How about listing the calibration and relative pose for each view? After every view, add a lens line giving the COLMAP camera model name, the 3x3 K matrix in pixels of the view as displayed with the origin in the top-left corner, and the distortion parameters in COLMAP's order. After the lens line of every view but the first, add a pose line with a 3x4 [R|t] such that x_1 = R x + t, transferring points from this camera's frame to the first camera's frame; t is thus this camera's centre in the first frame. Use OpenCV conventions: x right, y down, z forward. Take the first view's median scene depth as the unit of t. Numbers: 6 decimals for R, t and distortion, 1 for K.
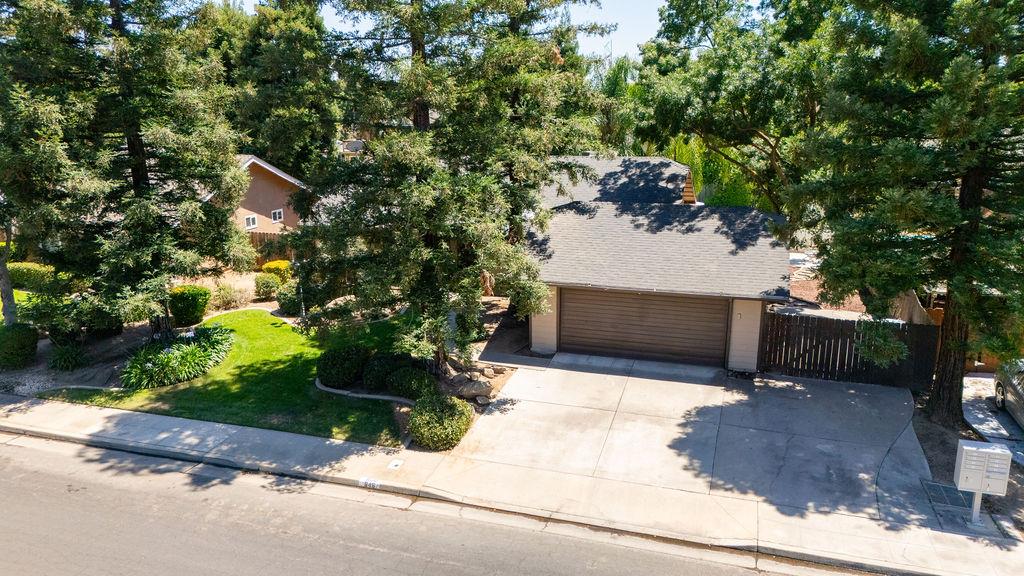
lens RADIAL K [[750.1, 0, 512.1], [0, 750.1, 286.3], [0, 0, 1]] dist [0.058654, -0.012575]
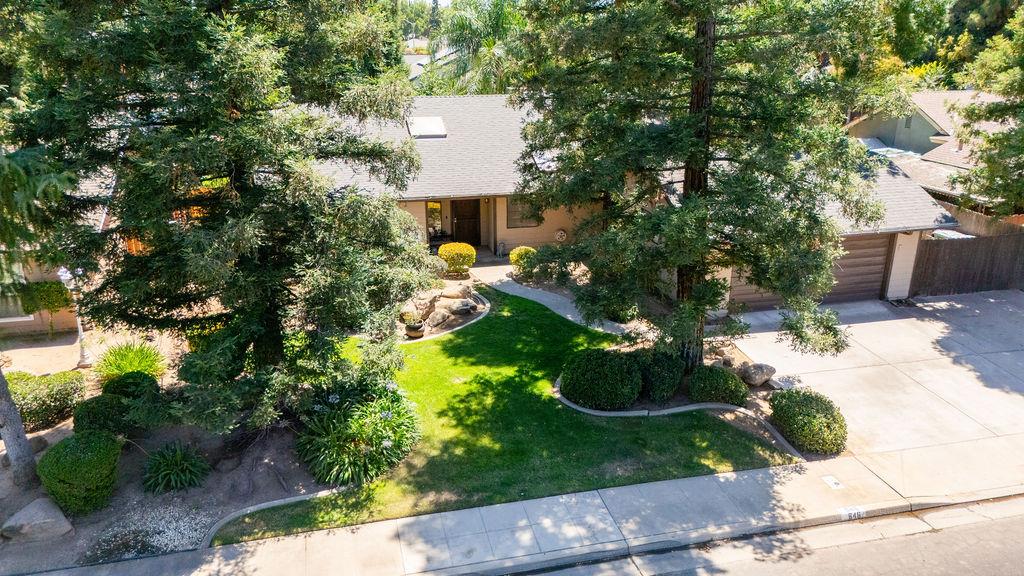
lens RADIAL K [[750.1, 0, 511.6], [0, 750.1, 290.6], [0, 0, 1]] dist [0.058654, -0.012575]
pose [[0.853533, -0.166860, 0.493598, -0.742384], [0.117850, 0.984609, 0.129057, -0.108352], [-0.507536, -0.051984, 0.860061, 0.416356]]
